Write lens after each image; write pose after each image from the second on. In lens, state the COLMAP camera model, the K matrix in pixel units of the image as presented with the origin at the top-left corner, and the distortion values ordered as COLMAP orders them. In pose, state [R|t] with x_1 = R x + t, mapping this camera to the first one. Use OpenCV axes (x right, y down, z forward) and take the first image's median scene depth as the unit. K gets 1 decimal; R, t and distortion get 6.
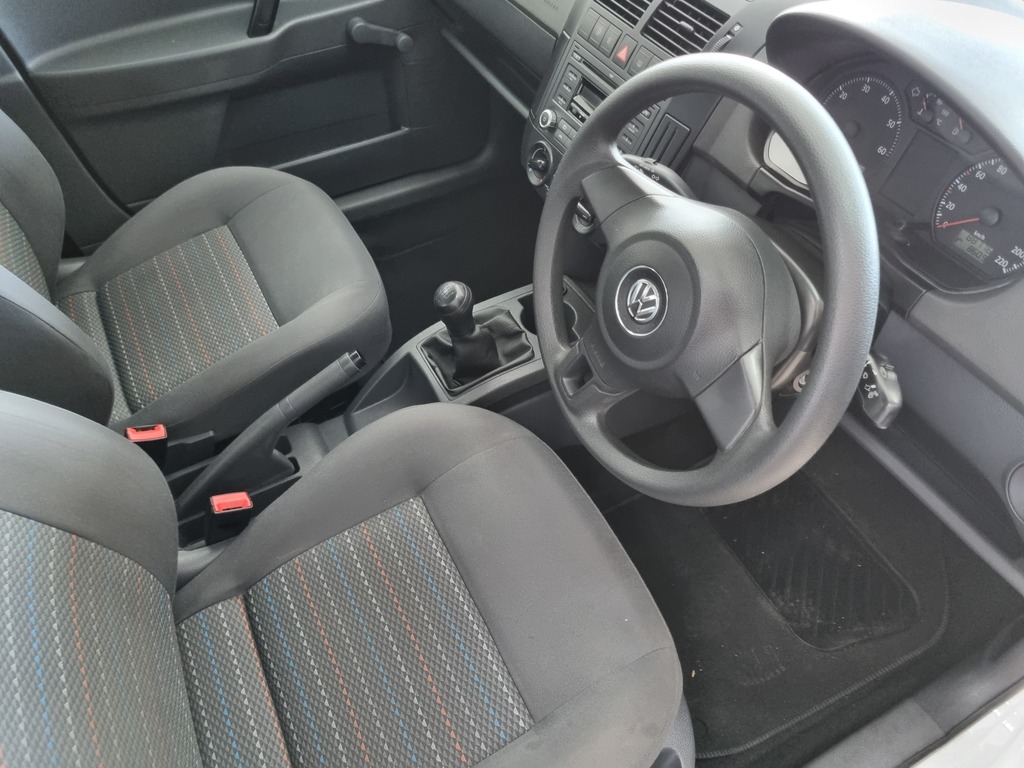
lens RADIAL K [[758.0, 0, 535.6], [0, 758.0, 377.7], [0, 0, 1]] dist [0.085628, -0.083643]
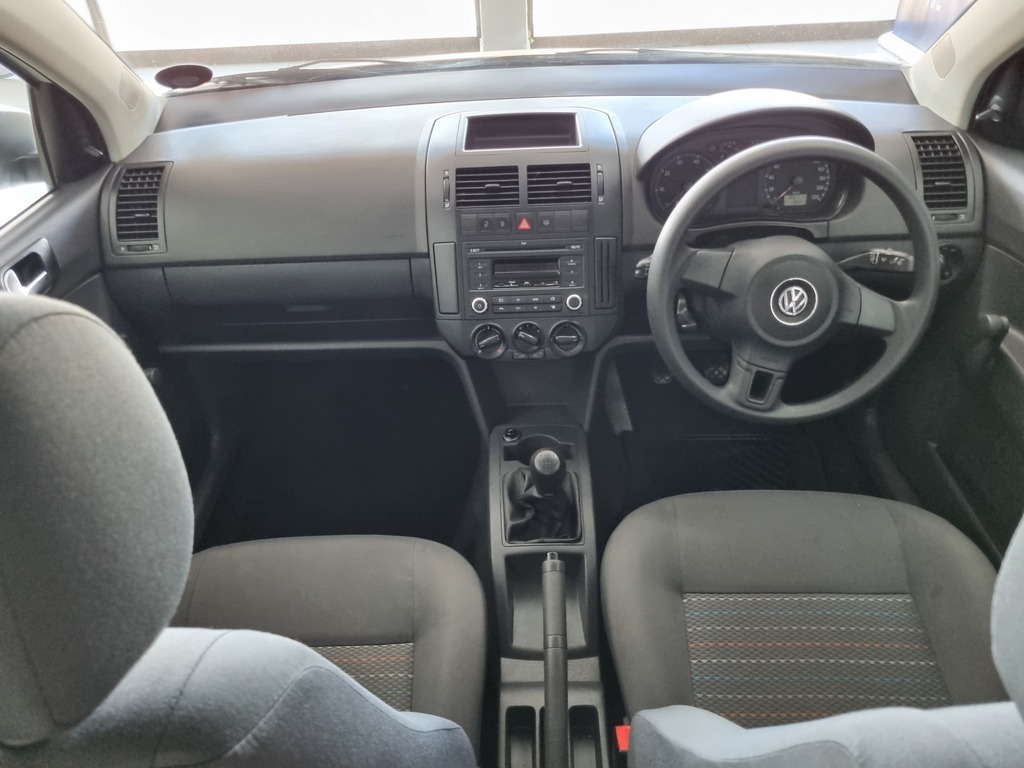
lens RADIAL K [[770.3, 0, 505.9], [0, 770.3, 386.1], [0, 0, 1]] dist [0.058720, -0.046676]
pose [[0.504422, -0.546276, 0.668686, -0.987713], [0.679547, 0.728935, 0.082880, -0.382723], [-0.532704, 0.412597, 0.738912, 0.187007]]
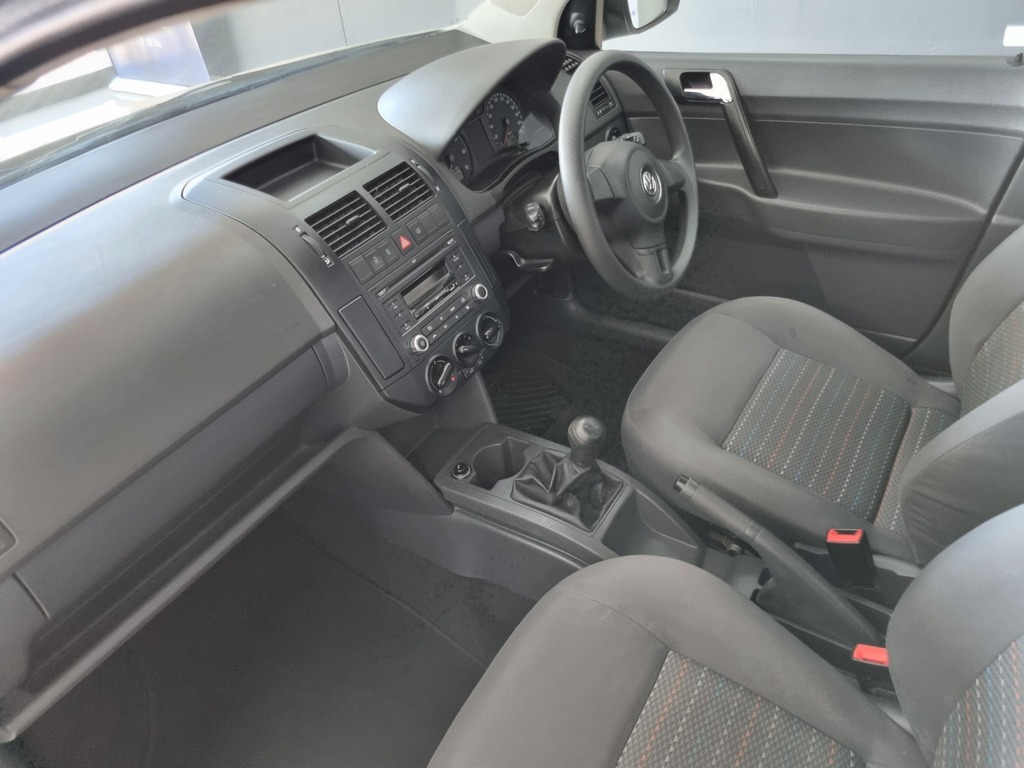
lens RADIAL K [[770.3, 0, 512.0], [0, 770.3, 384.0], [0, 0, 1]] dist [0.061413, -0.044556]
pose [[-0.482298, -0.502929, 0.717252, -0.962533], [0.706624, 0.260574, 0.657863, -1.089137], [-0.517756, 0.824114, 0.229707, 0.892823]]
